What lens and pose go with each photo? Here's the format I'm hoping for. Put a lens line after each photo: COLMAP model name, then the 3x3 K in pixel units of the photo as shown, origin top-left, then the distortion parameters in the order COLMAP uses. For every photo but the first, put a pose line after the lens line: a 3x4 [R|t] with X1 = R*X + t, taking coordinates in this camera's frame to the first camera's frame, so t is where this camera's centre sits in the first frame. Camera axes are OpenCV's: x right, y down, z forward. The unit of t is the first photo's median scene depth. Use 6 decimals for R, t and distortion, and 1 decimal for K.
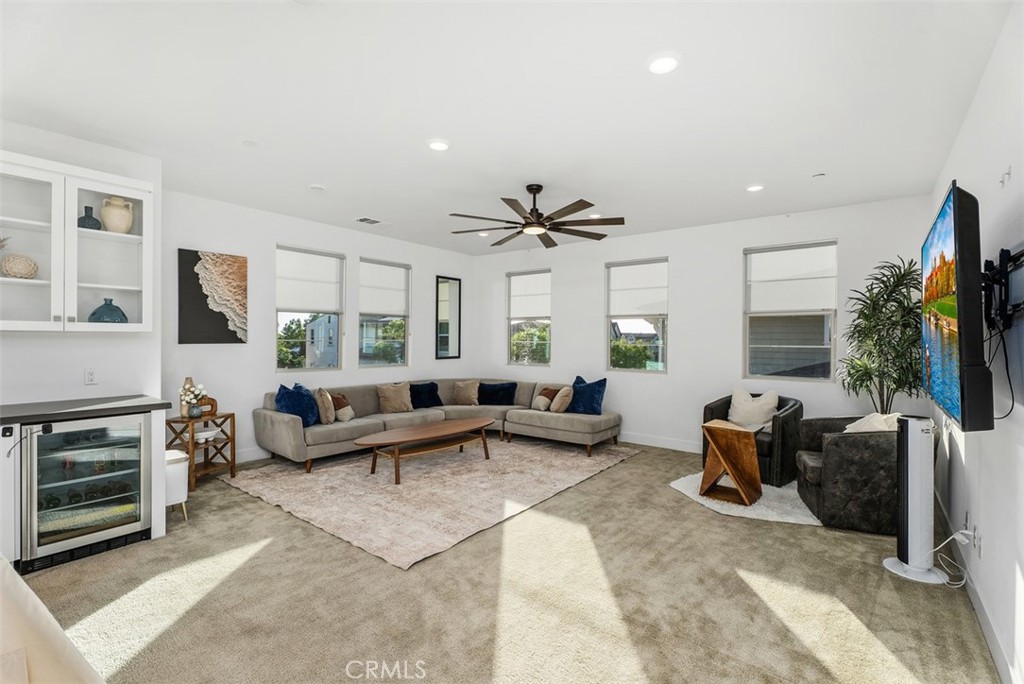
lens RADIAL K [[458.4, 0, 512.0], [0, 458.4, 342.0], [0, 0, 1]] dist [0.000665, -0.000063]
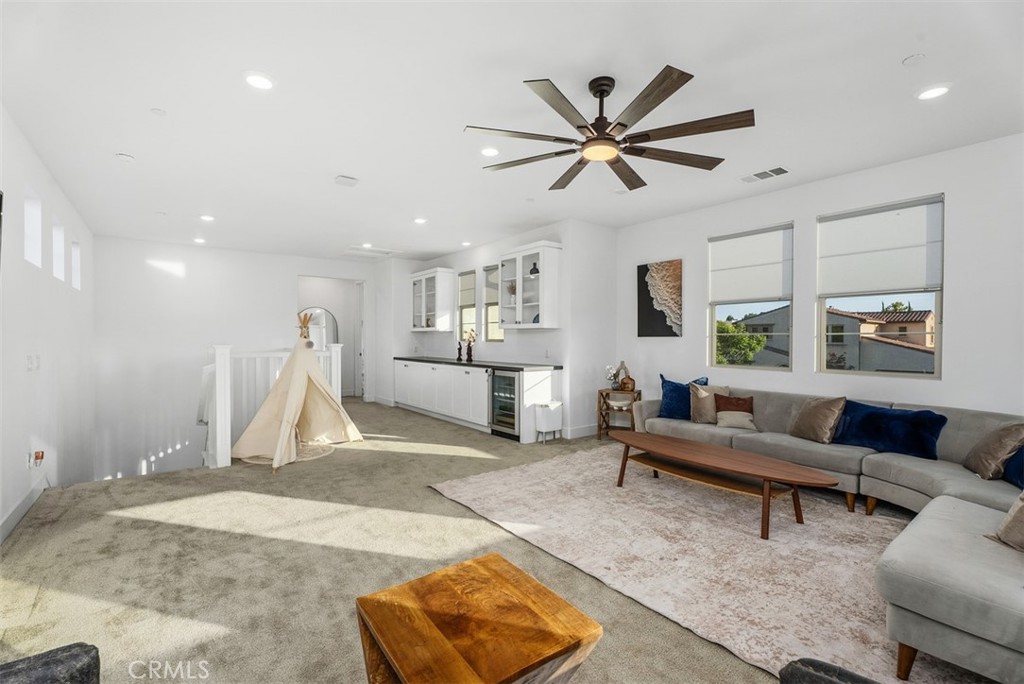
lens RADIAL K [[458.4, 0, 512.0], [0, 458.4, 342.0], [0, 0, 1]] dist [0.000665, -0.000063]
pose [[-0.253329, -0.005600, -0.967364, 0.632275], [-0.017184, 0.999852, -0.001288, 0.025725], [0.967227, 0.016297, -0.253388, 0.938593]]
